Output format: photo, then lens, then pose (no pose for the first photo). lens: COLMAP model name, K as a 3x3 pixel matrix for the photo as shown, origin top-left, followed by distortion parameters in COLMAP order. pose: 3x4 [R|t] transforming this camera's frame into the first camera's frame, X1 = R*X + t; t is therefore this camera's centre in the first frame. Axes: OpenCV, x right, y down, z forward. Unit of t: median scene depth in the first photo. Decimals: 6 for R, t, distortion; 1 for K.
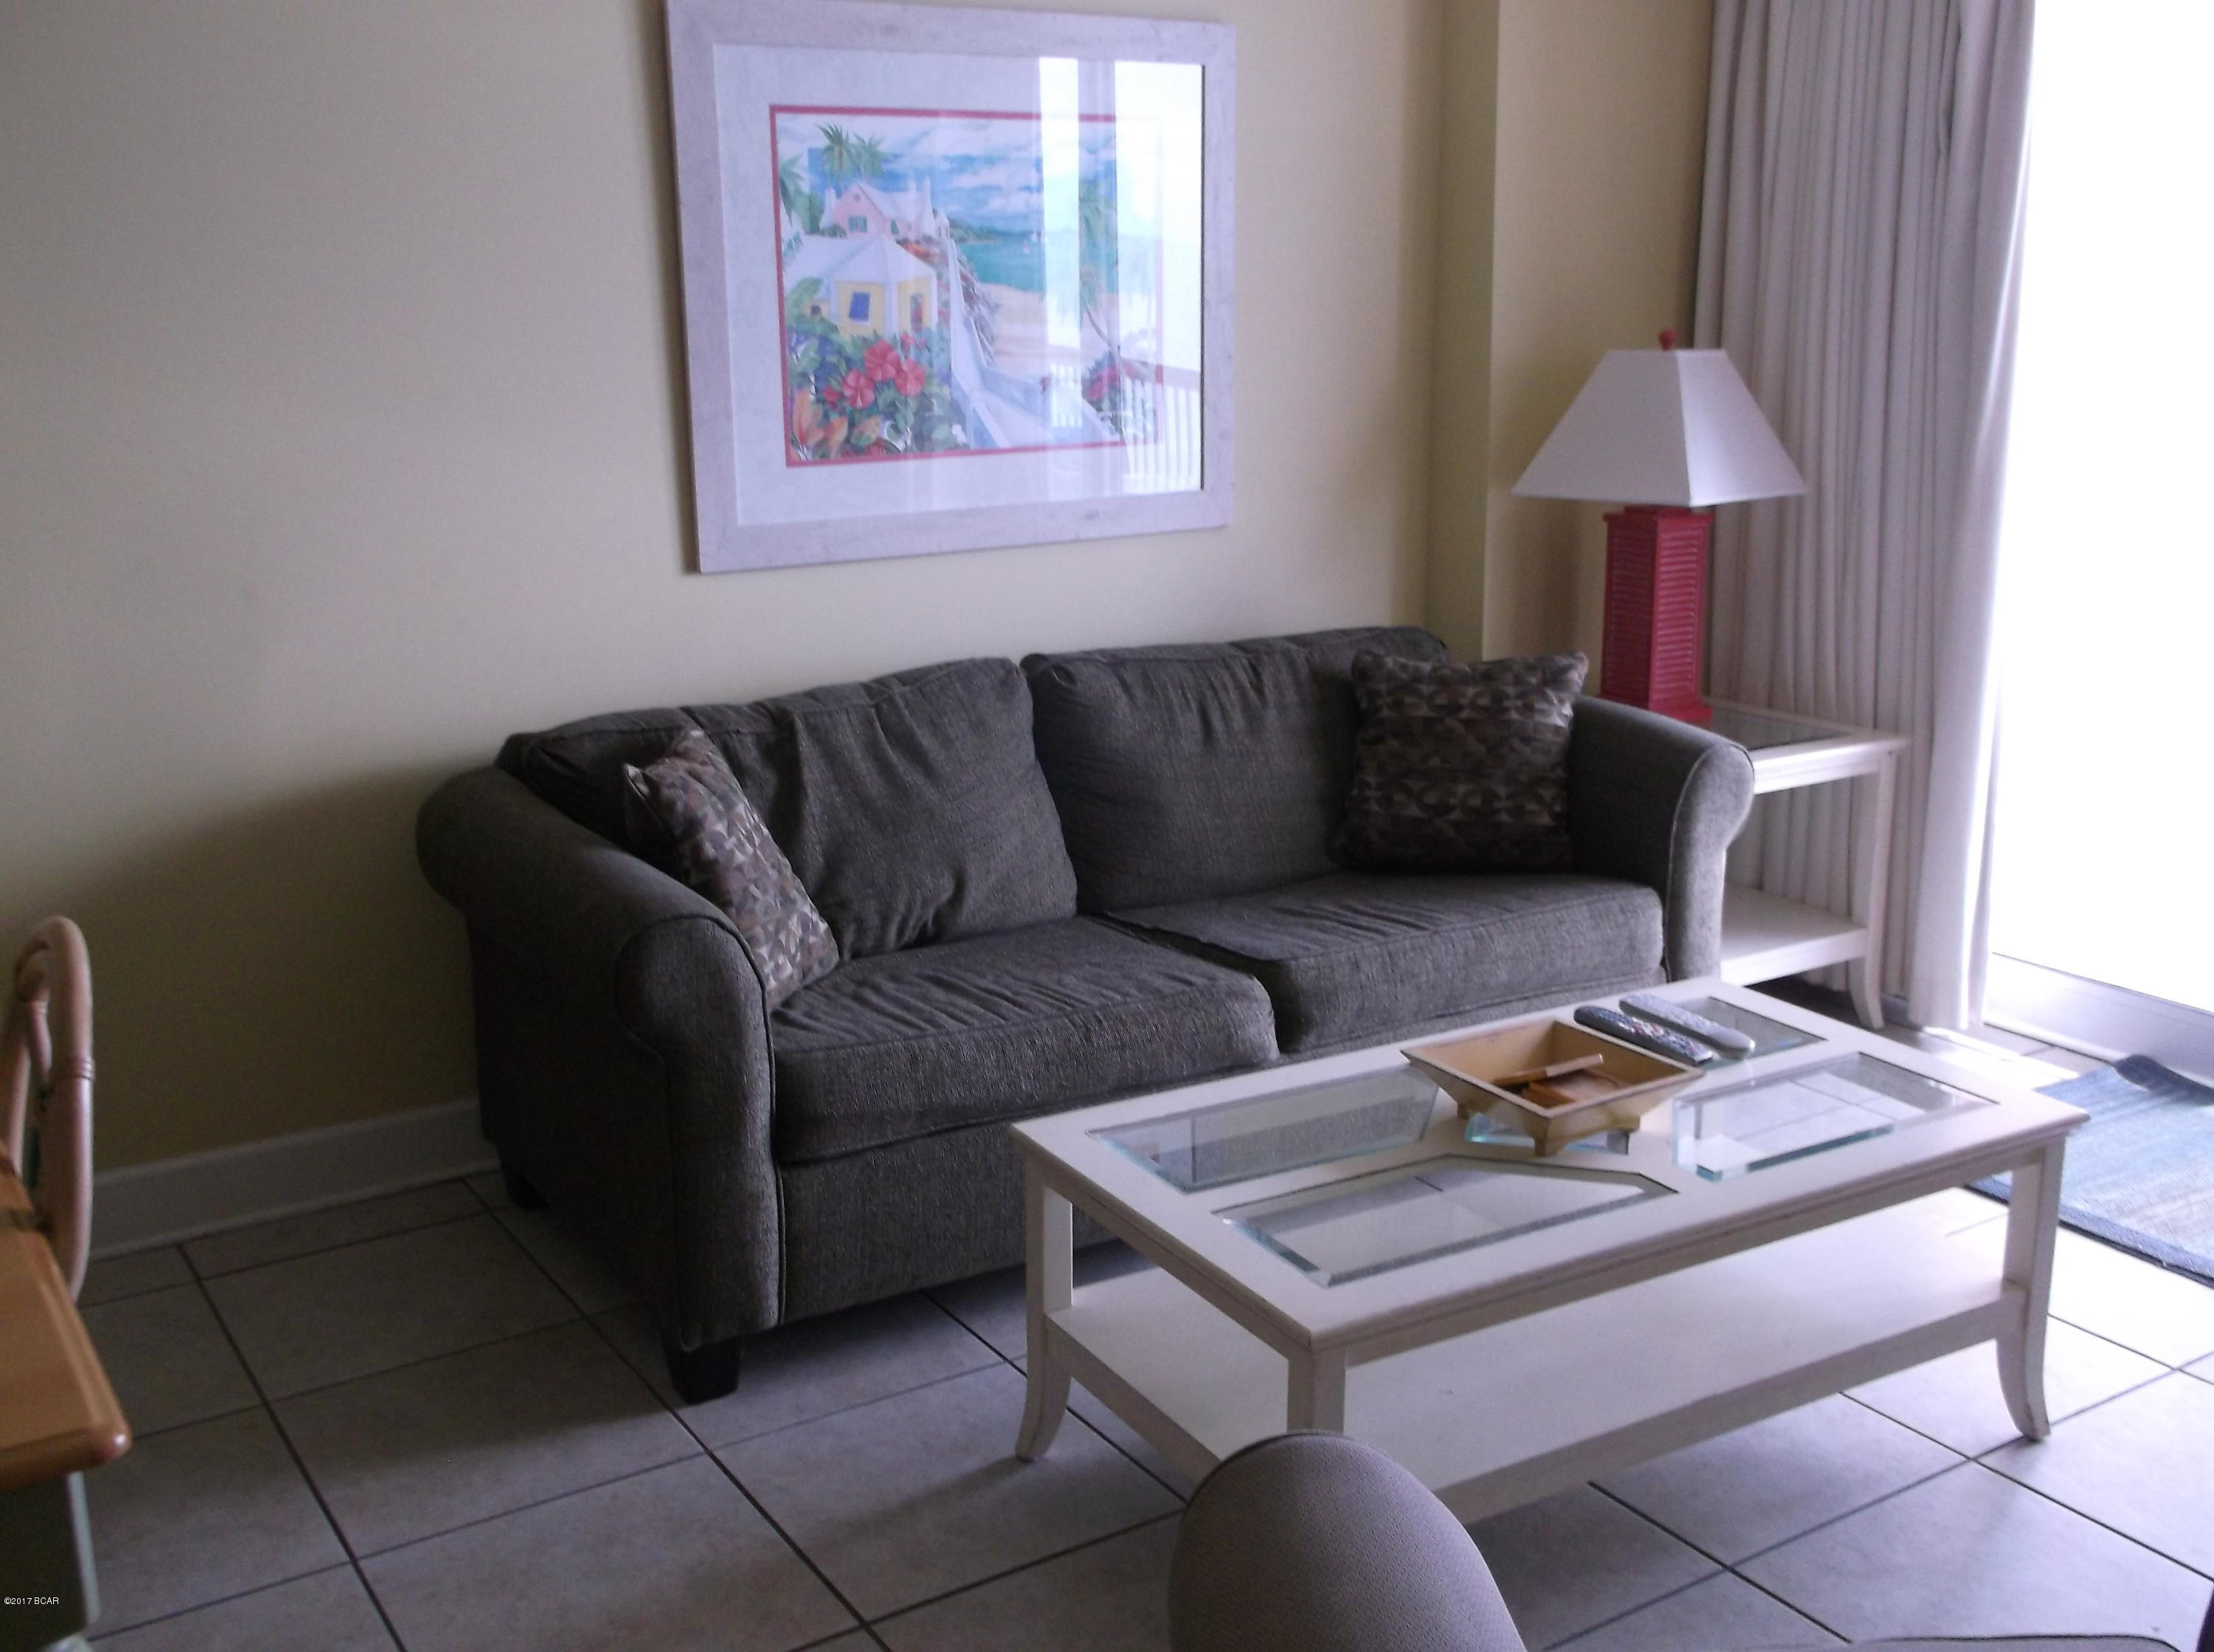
lens RADIAL K [[2188.7, 0, 1107.0], [0, 2188.7, 826.0], [0, 0, 1]] dist [0.022316, -0.029408]
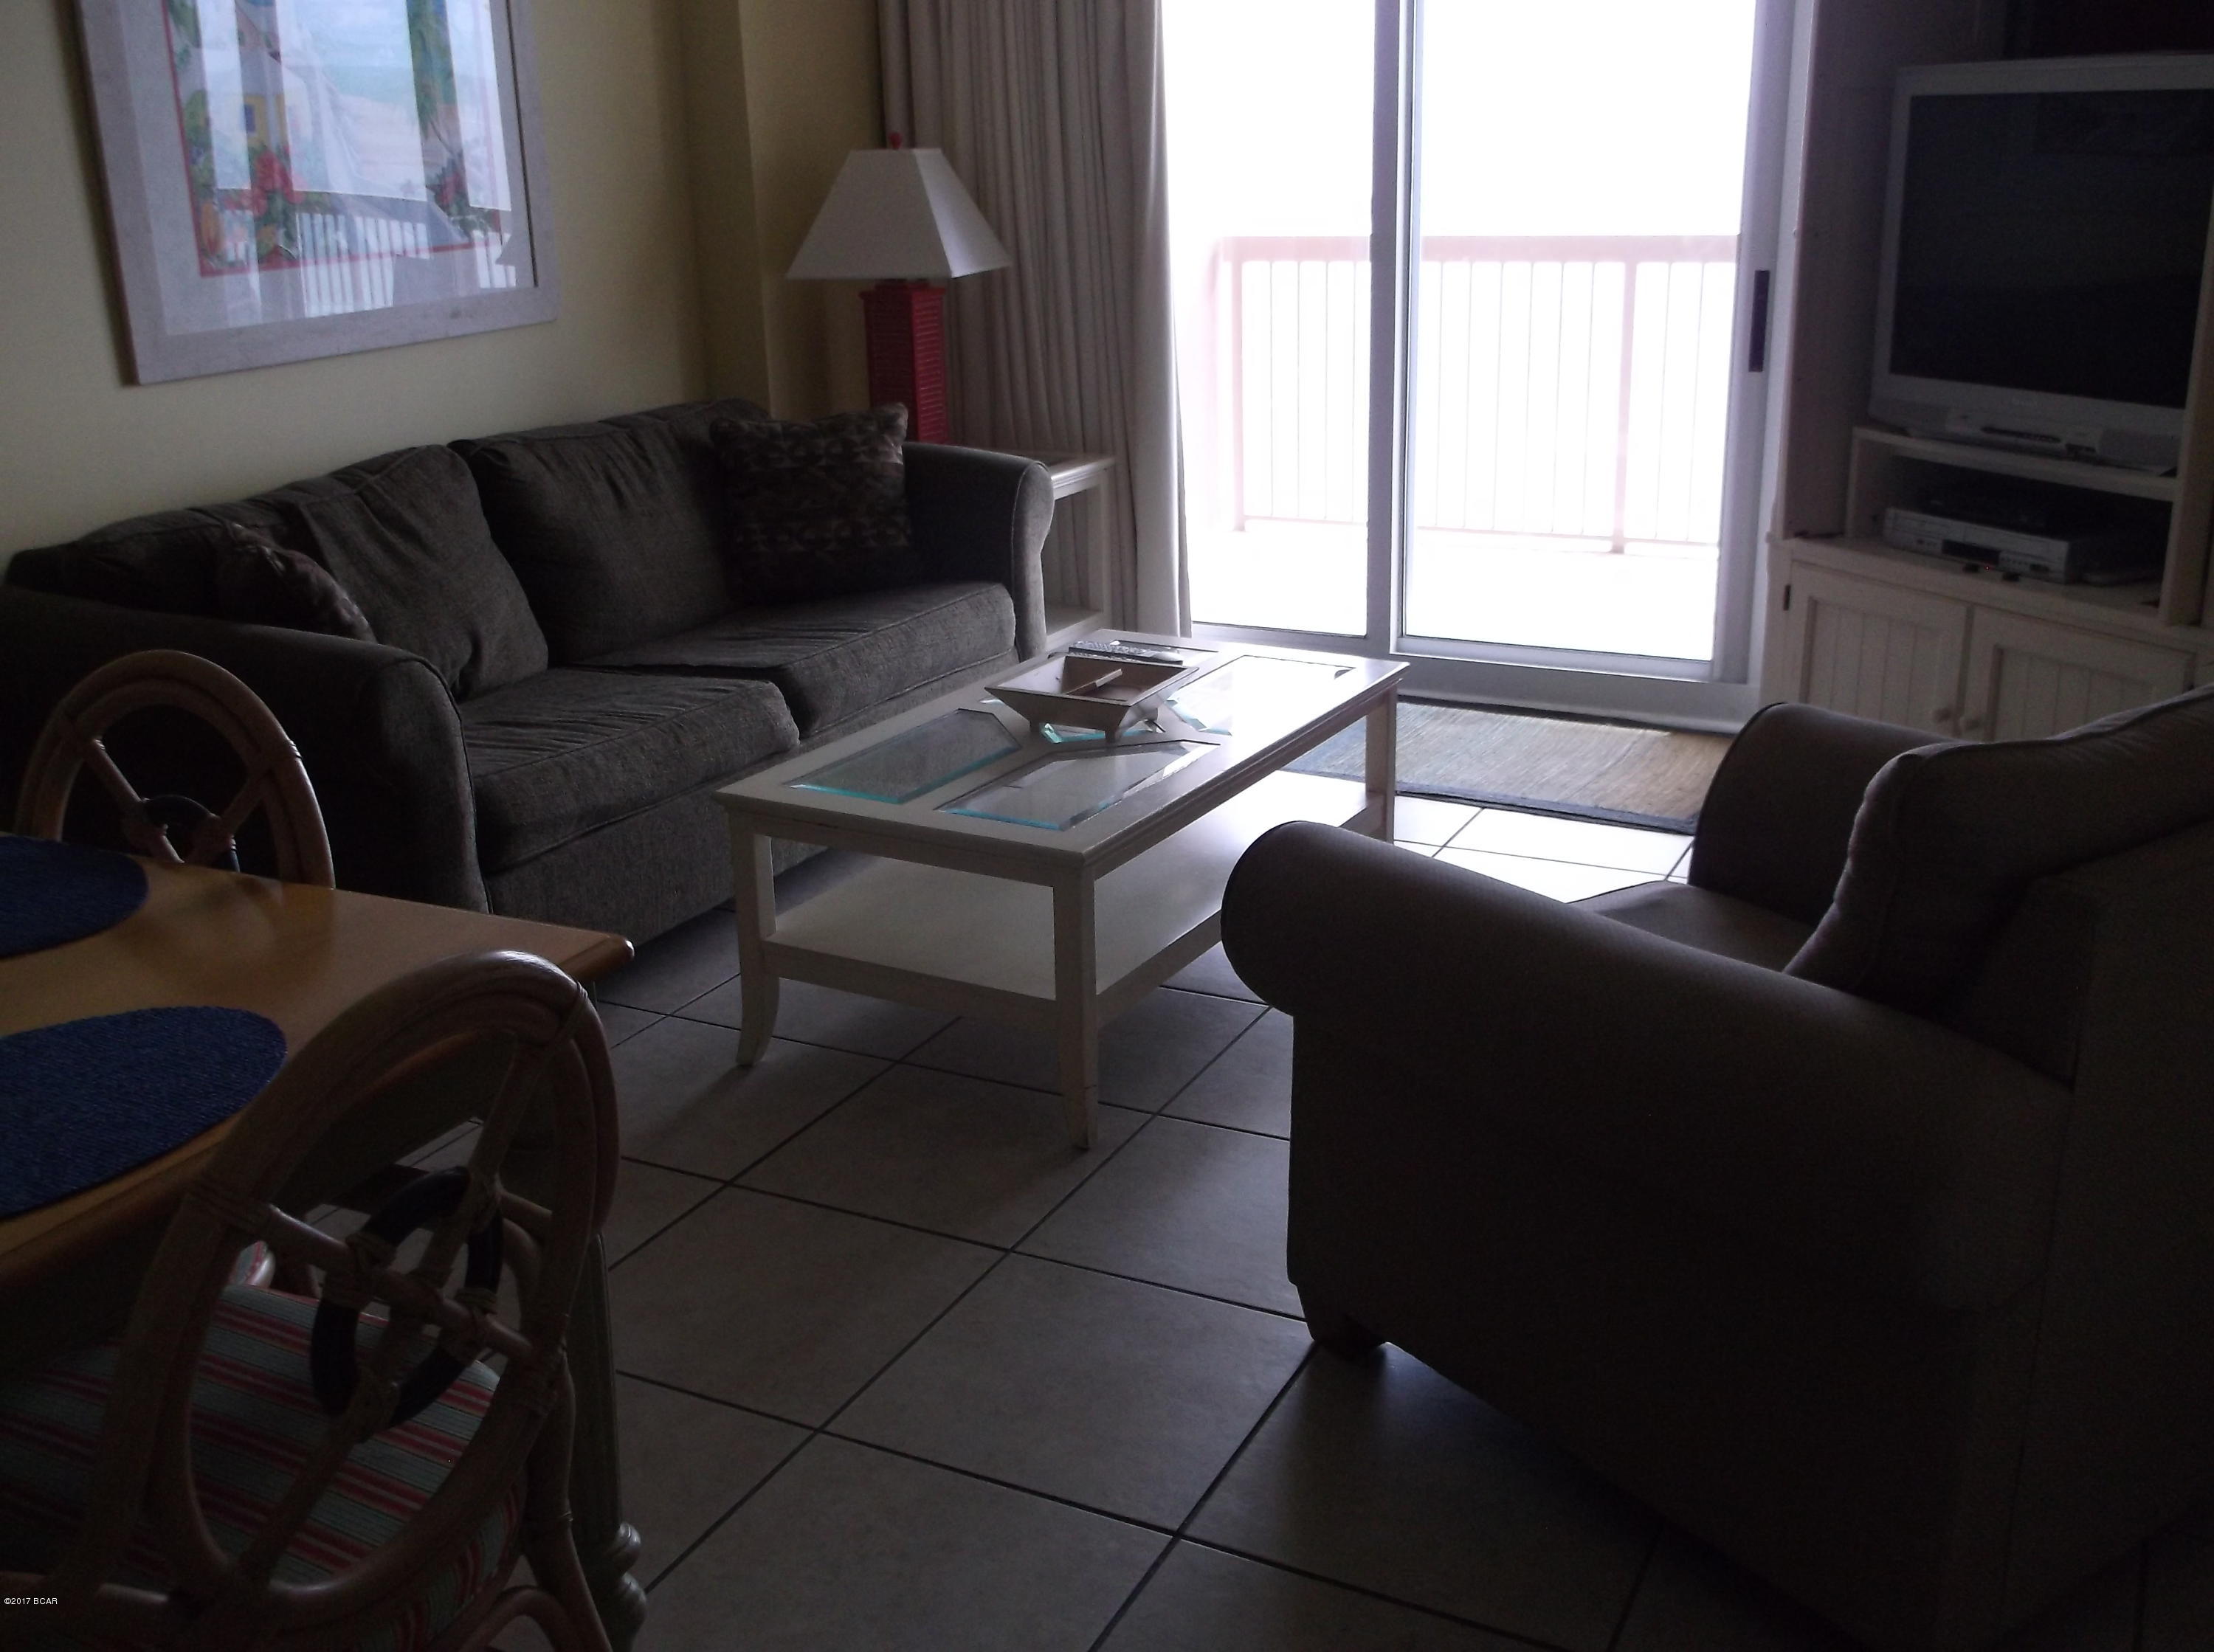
lens RADIAL K [[2188.7, 0, 1107.0], [0, 2188.7, 826.0], [0, 0, 1]] dist [0.022316, -0.029408]
pose [[0.860700, -0.170985, 0.479541, -0.314000], [0.137315, 0.984974, 0.104743, 0.041084], [-0.490245, -0.024304, 0.871246, -0.118447]]
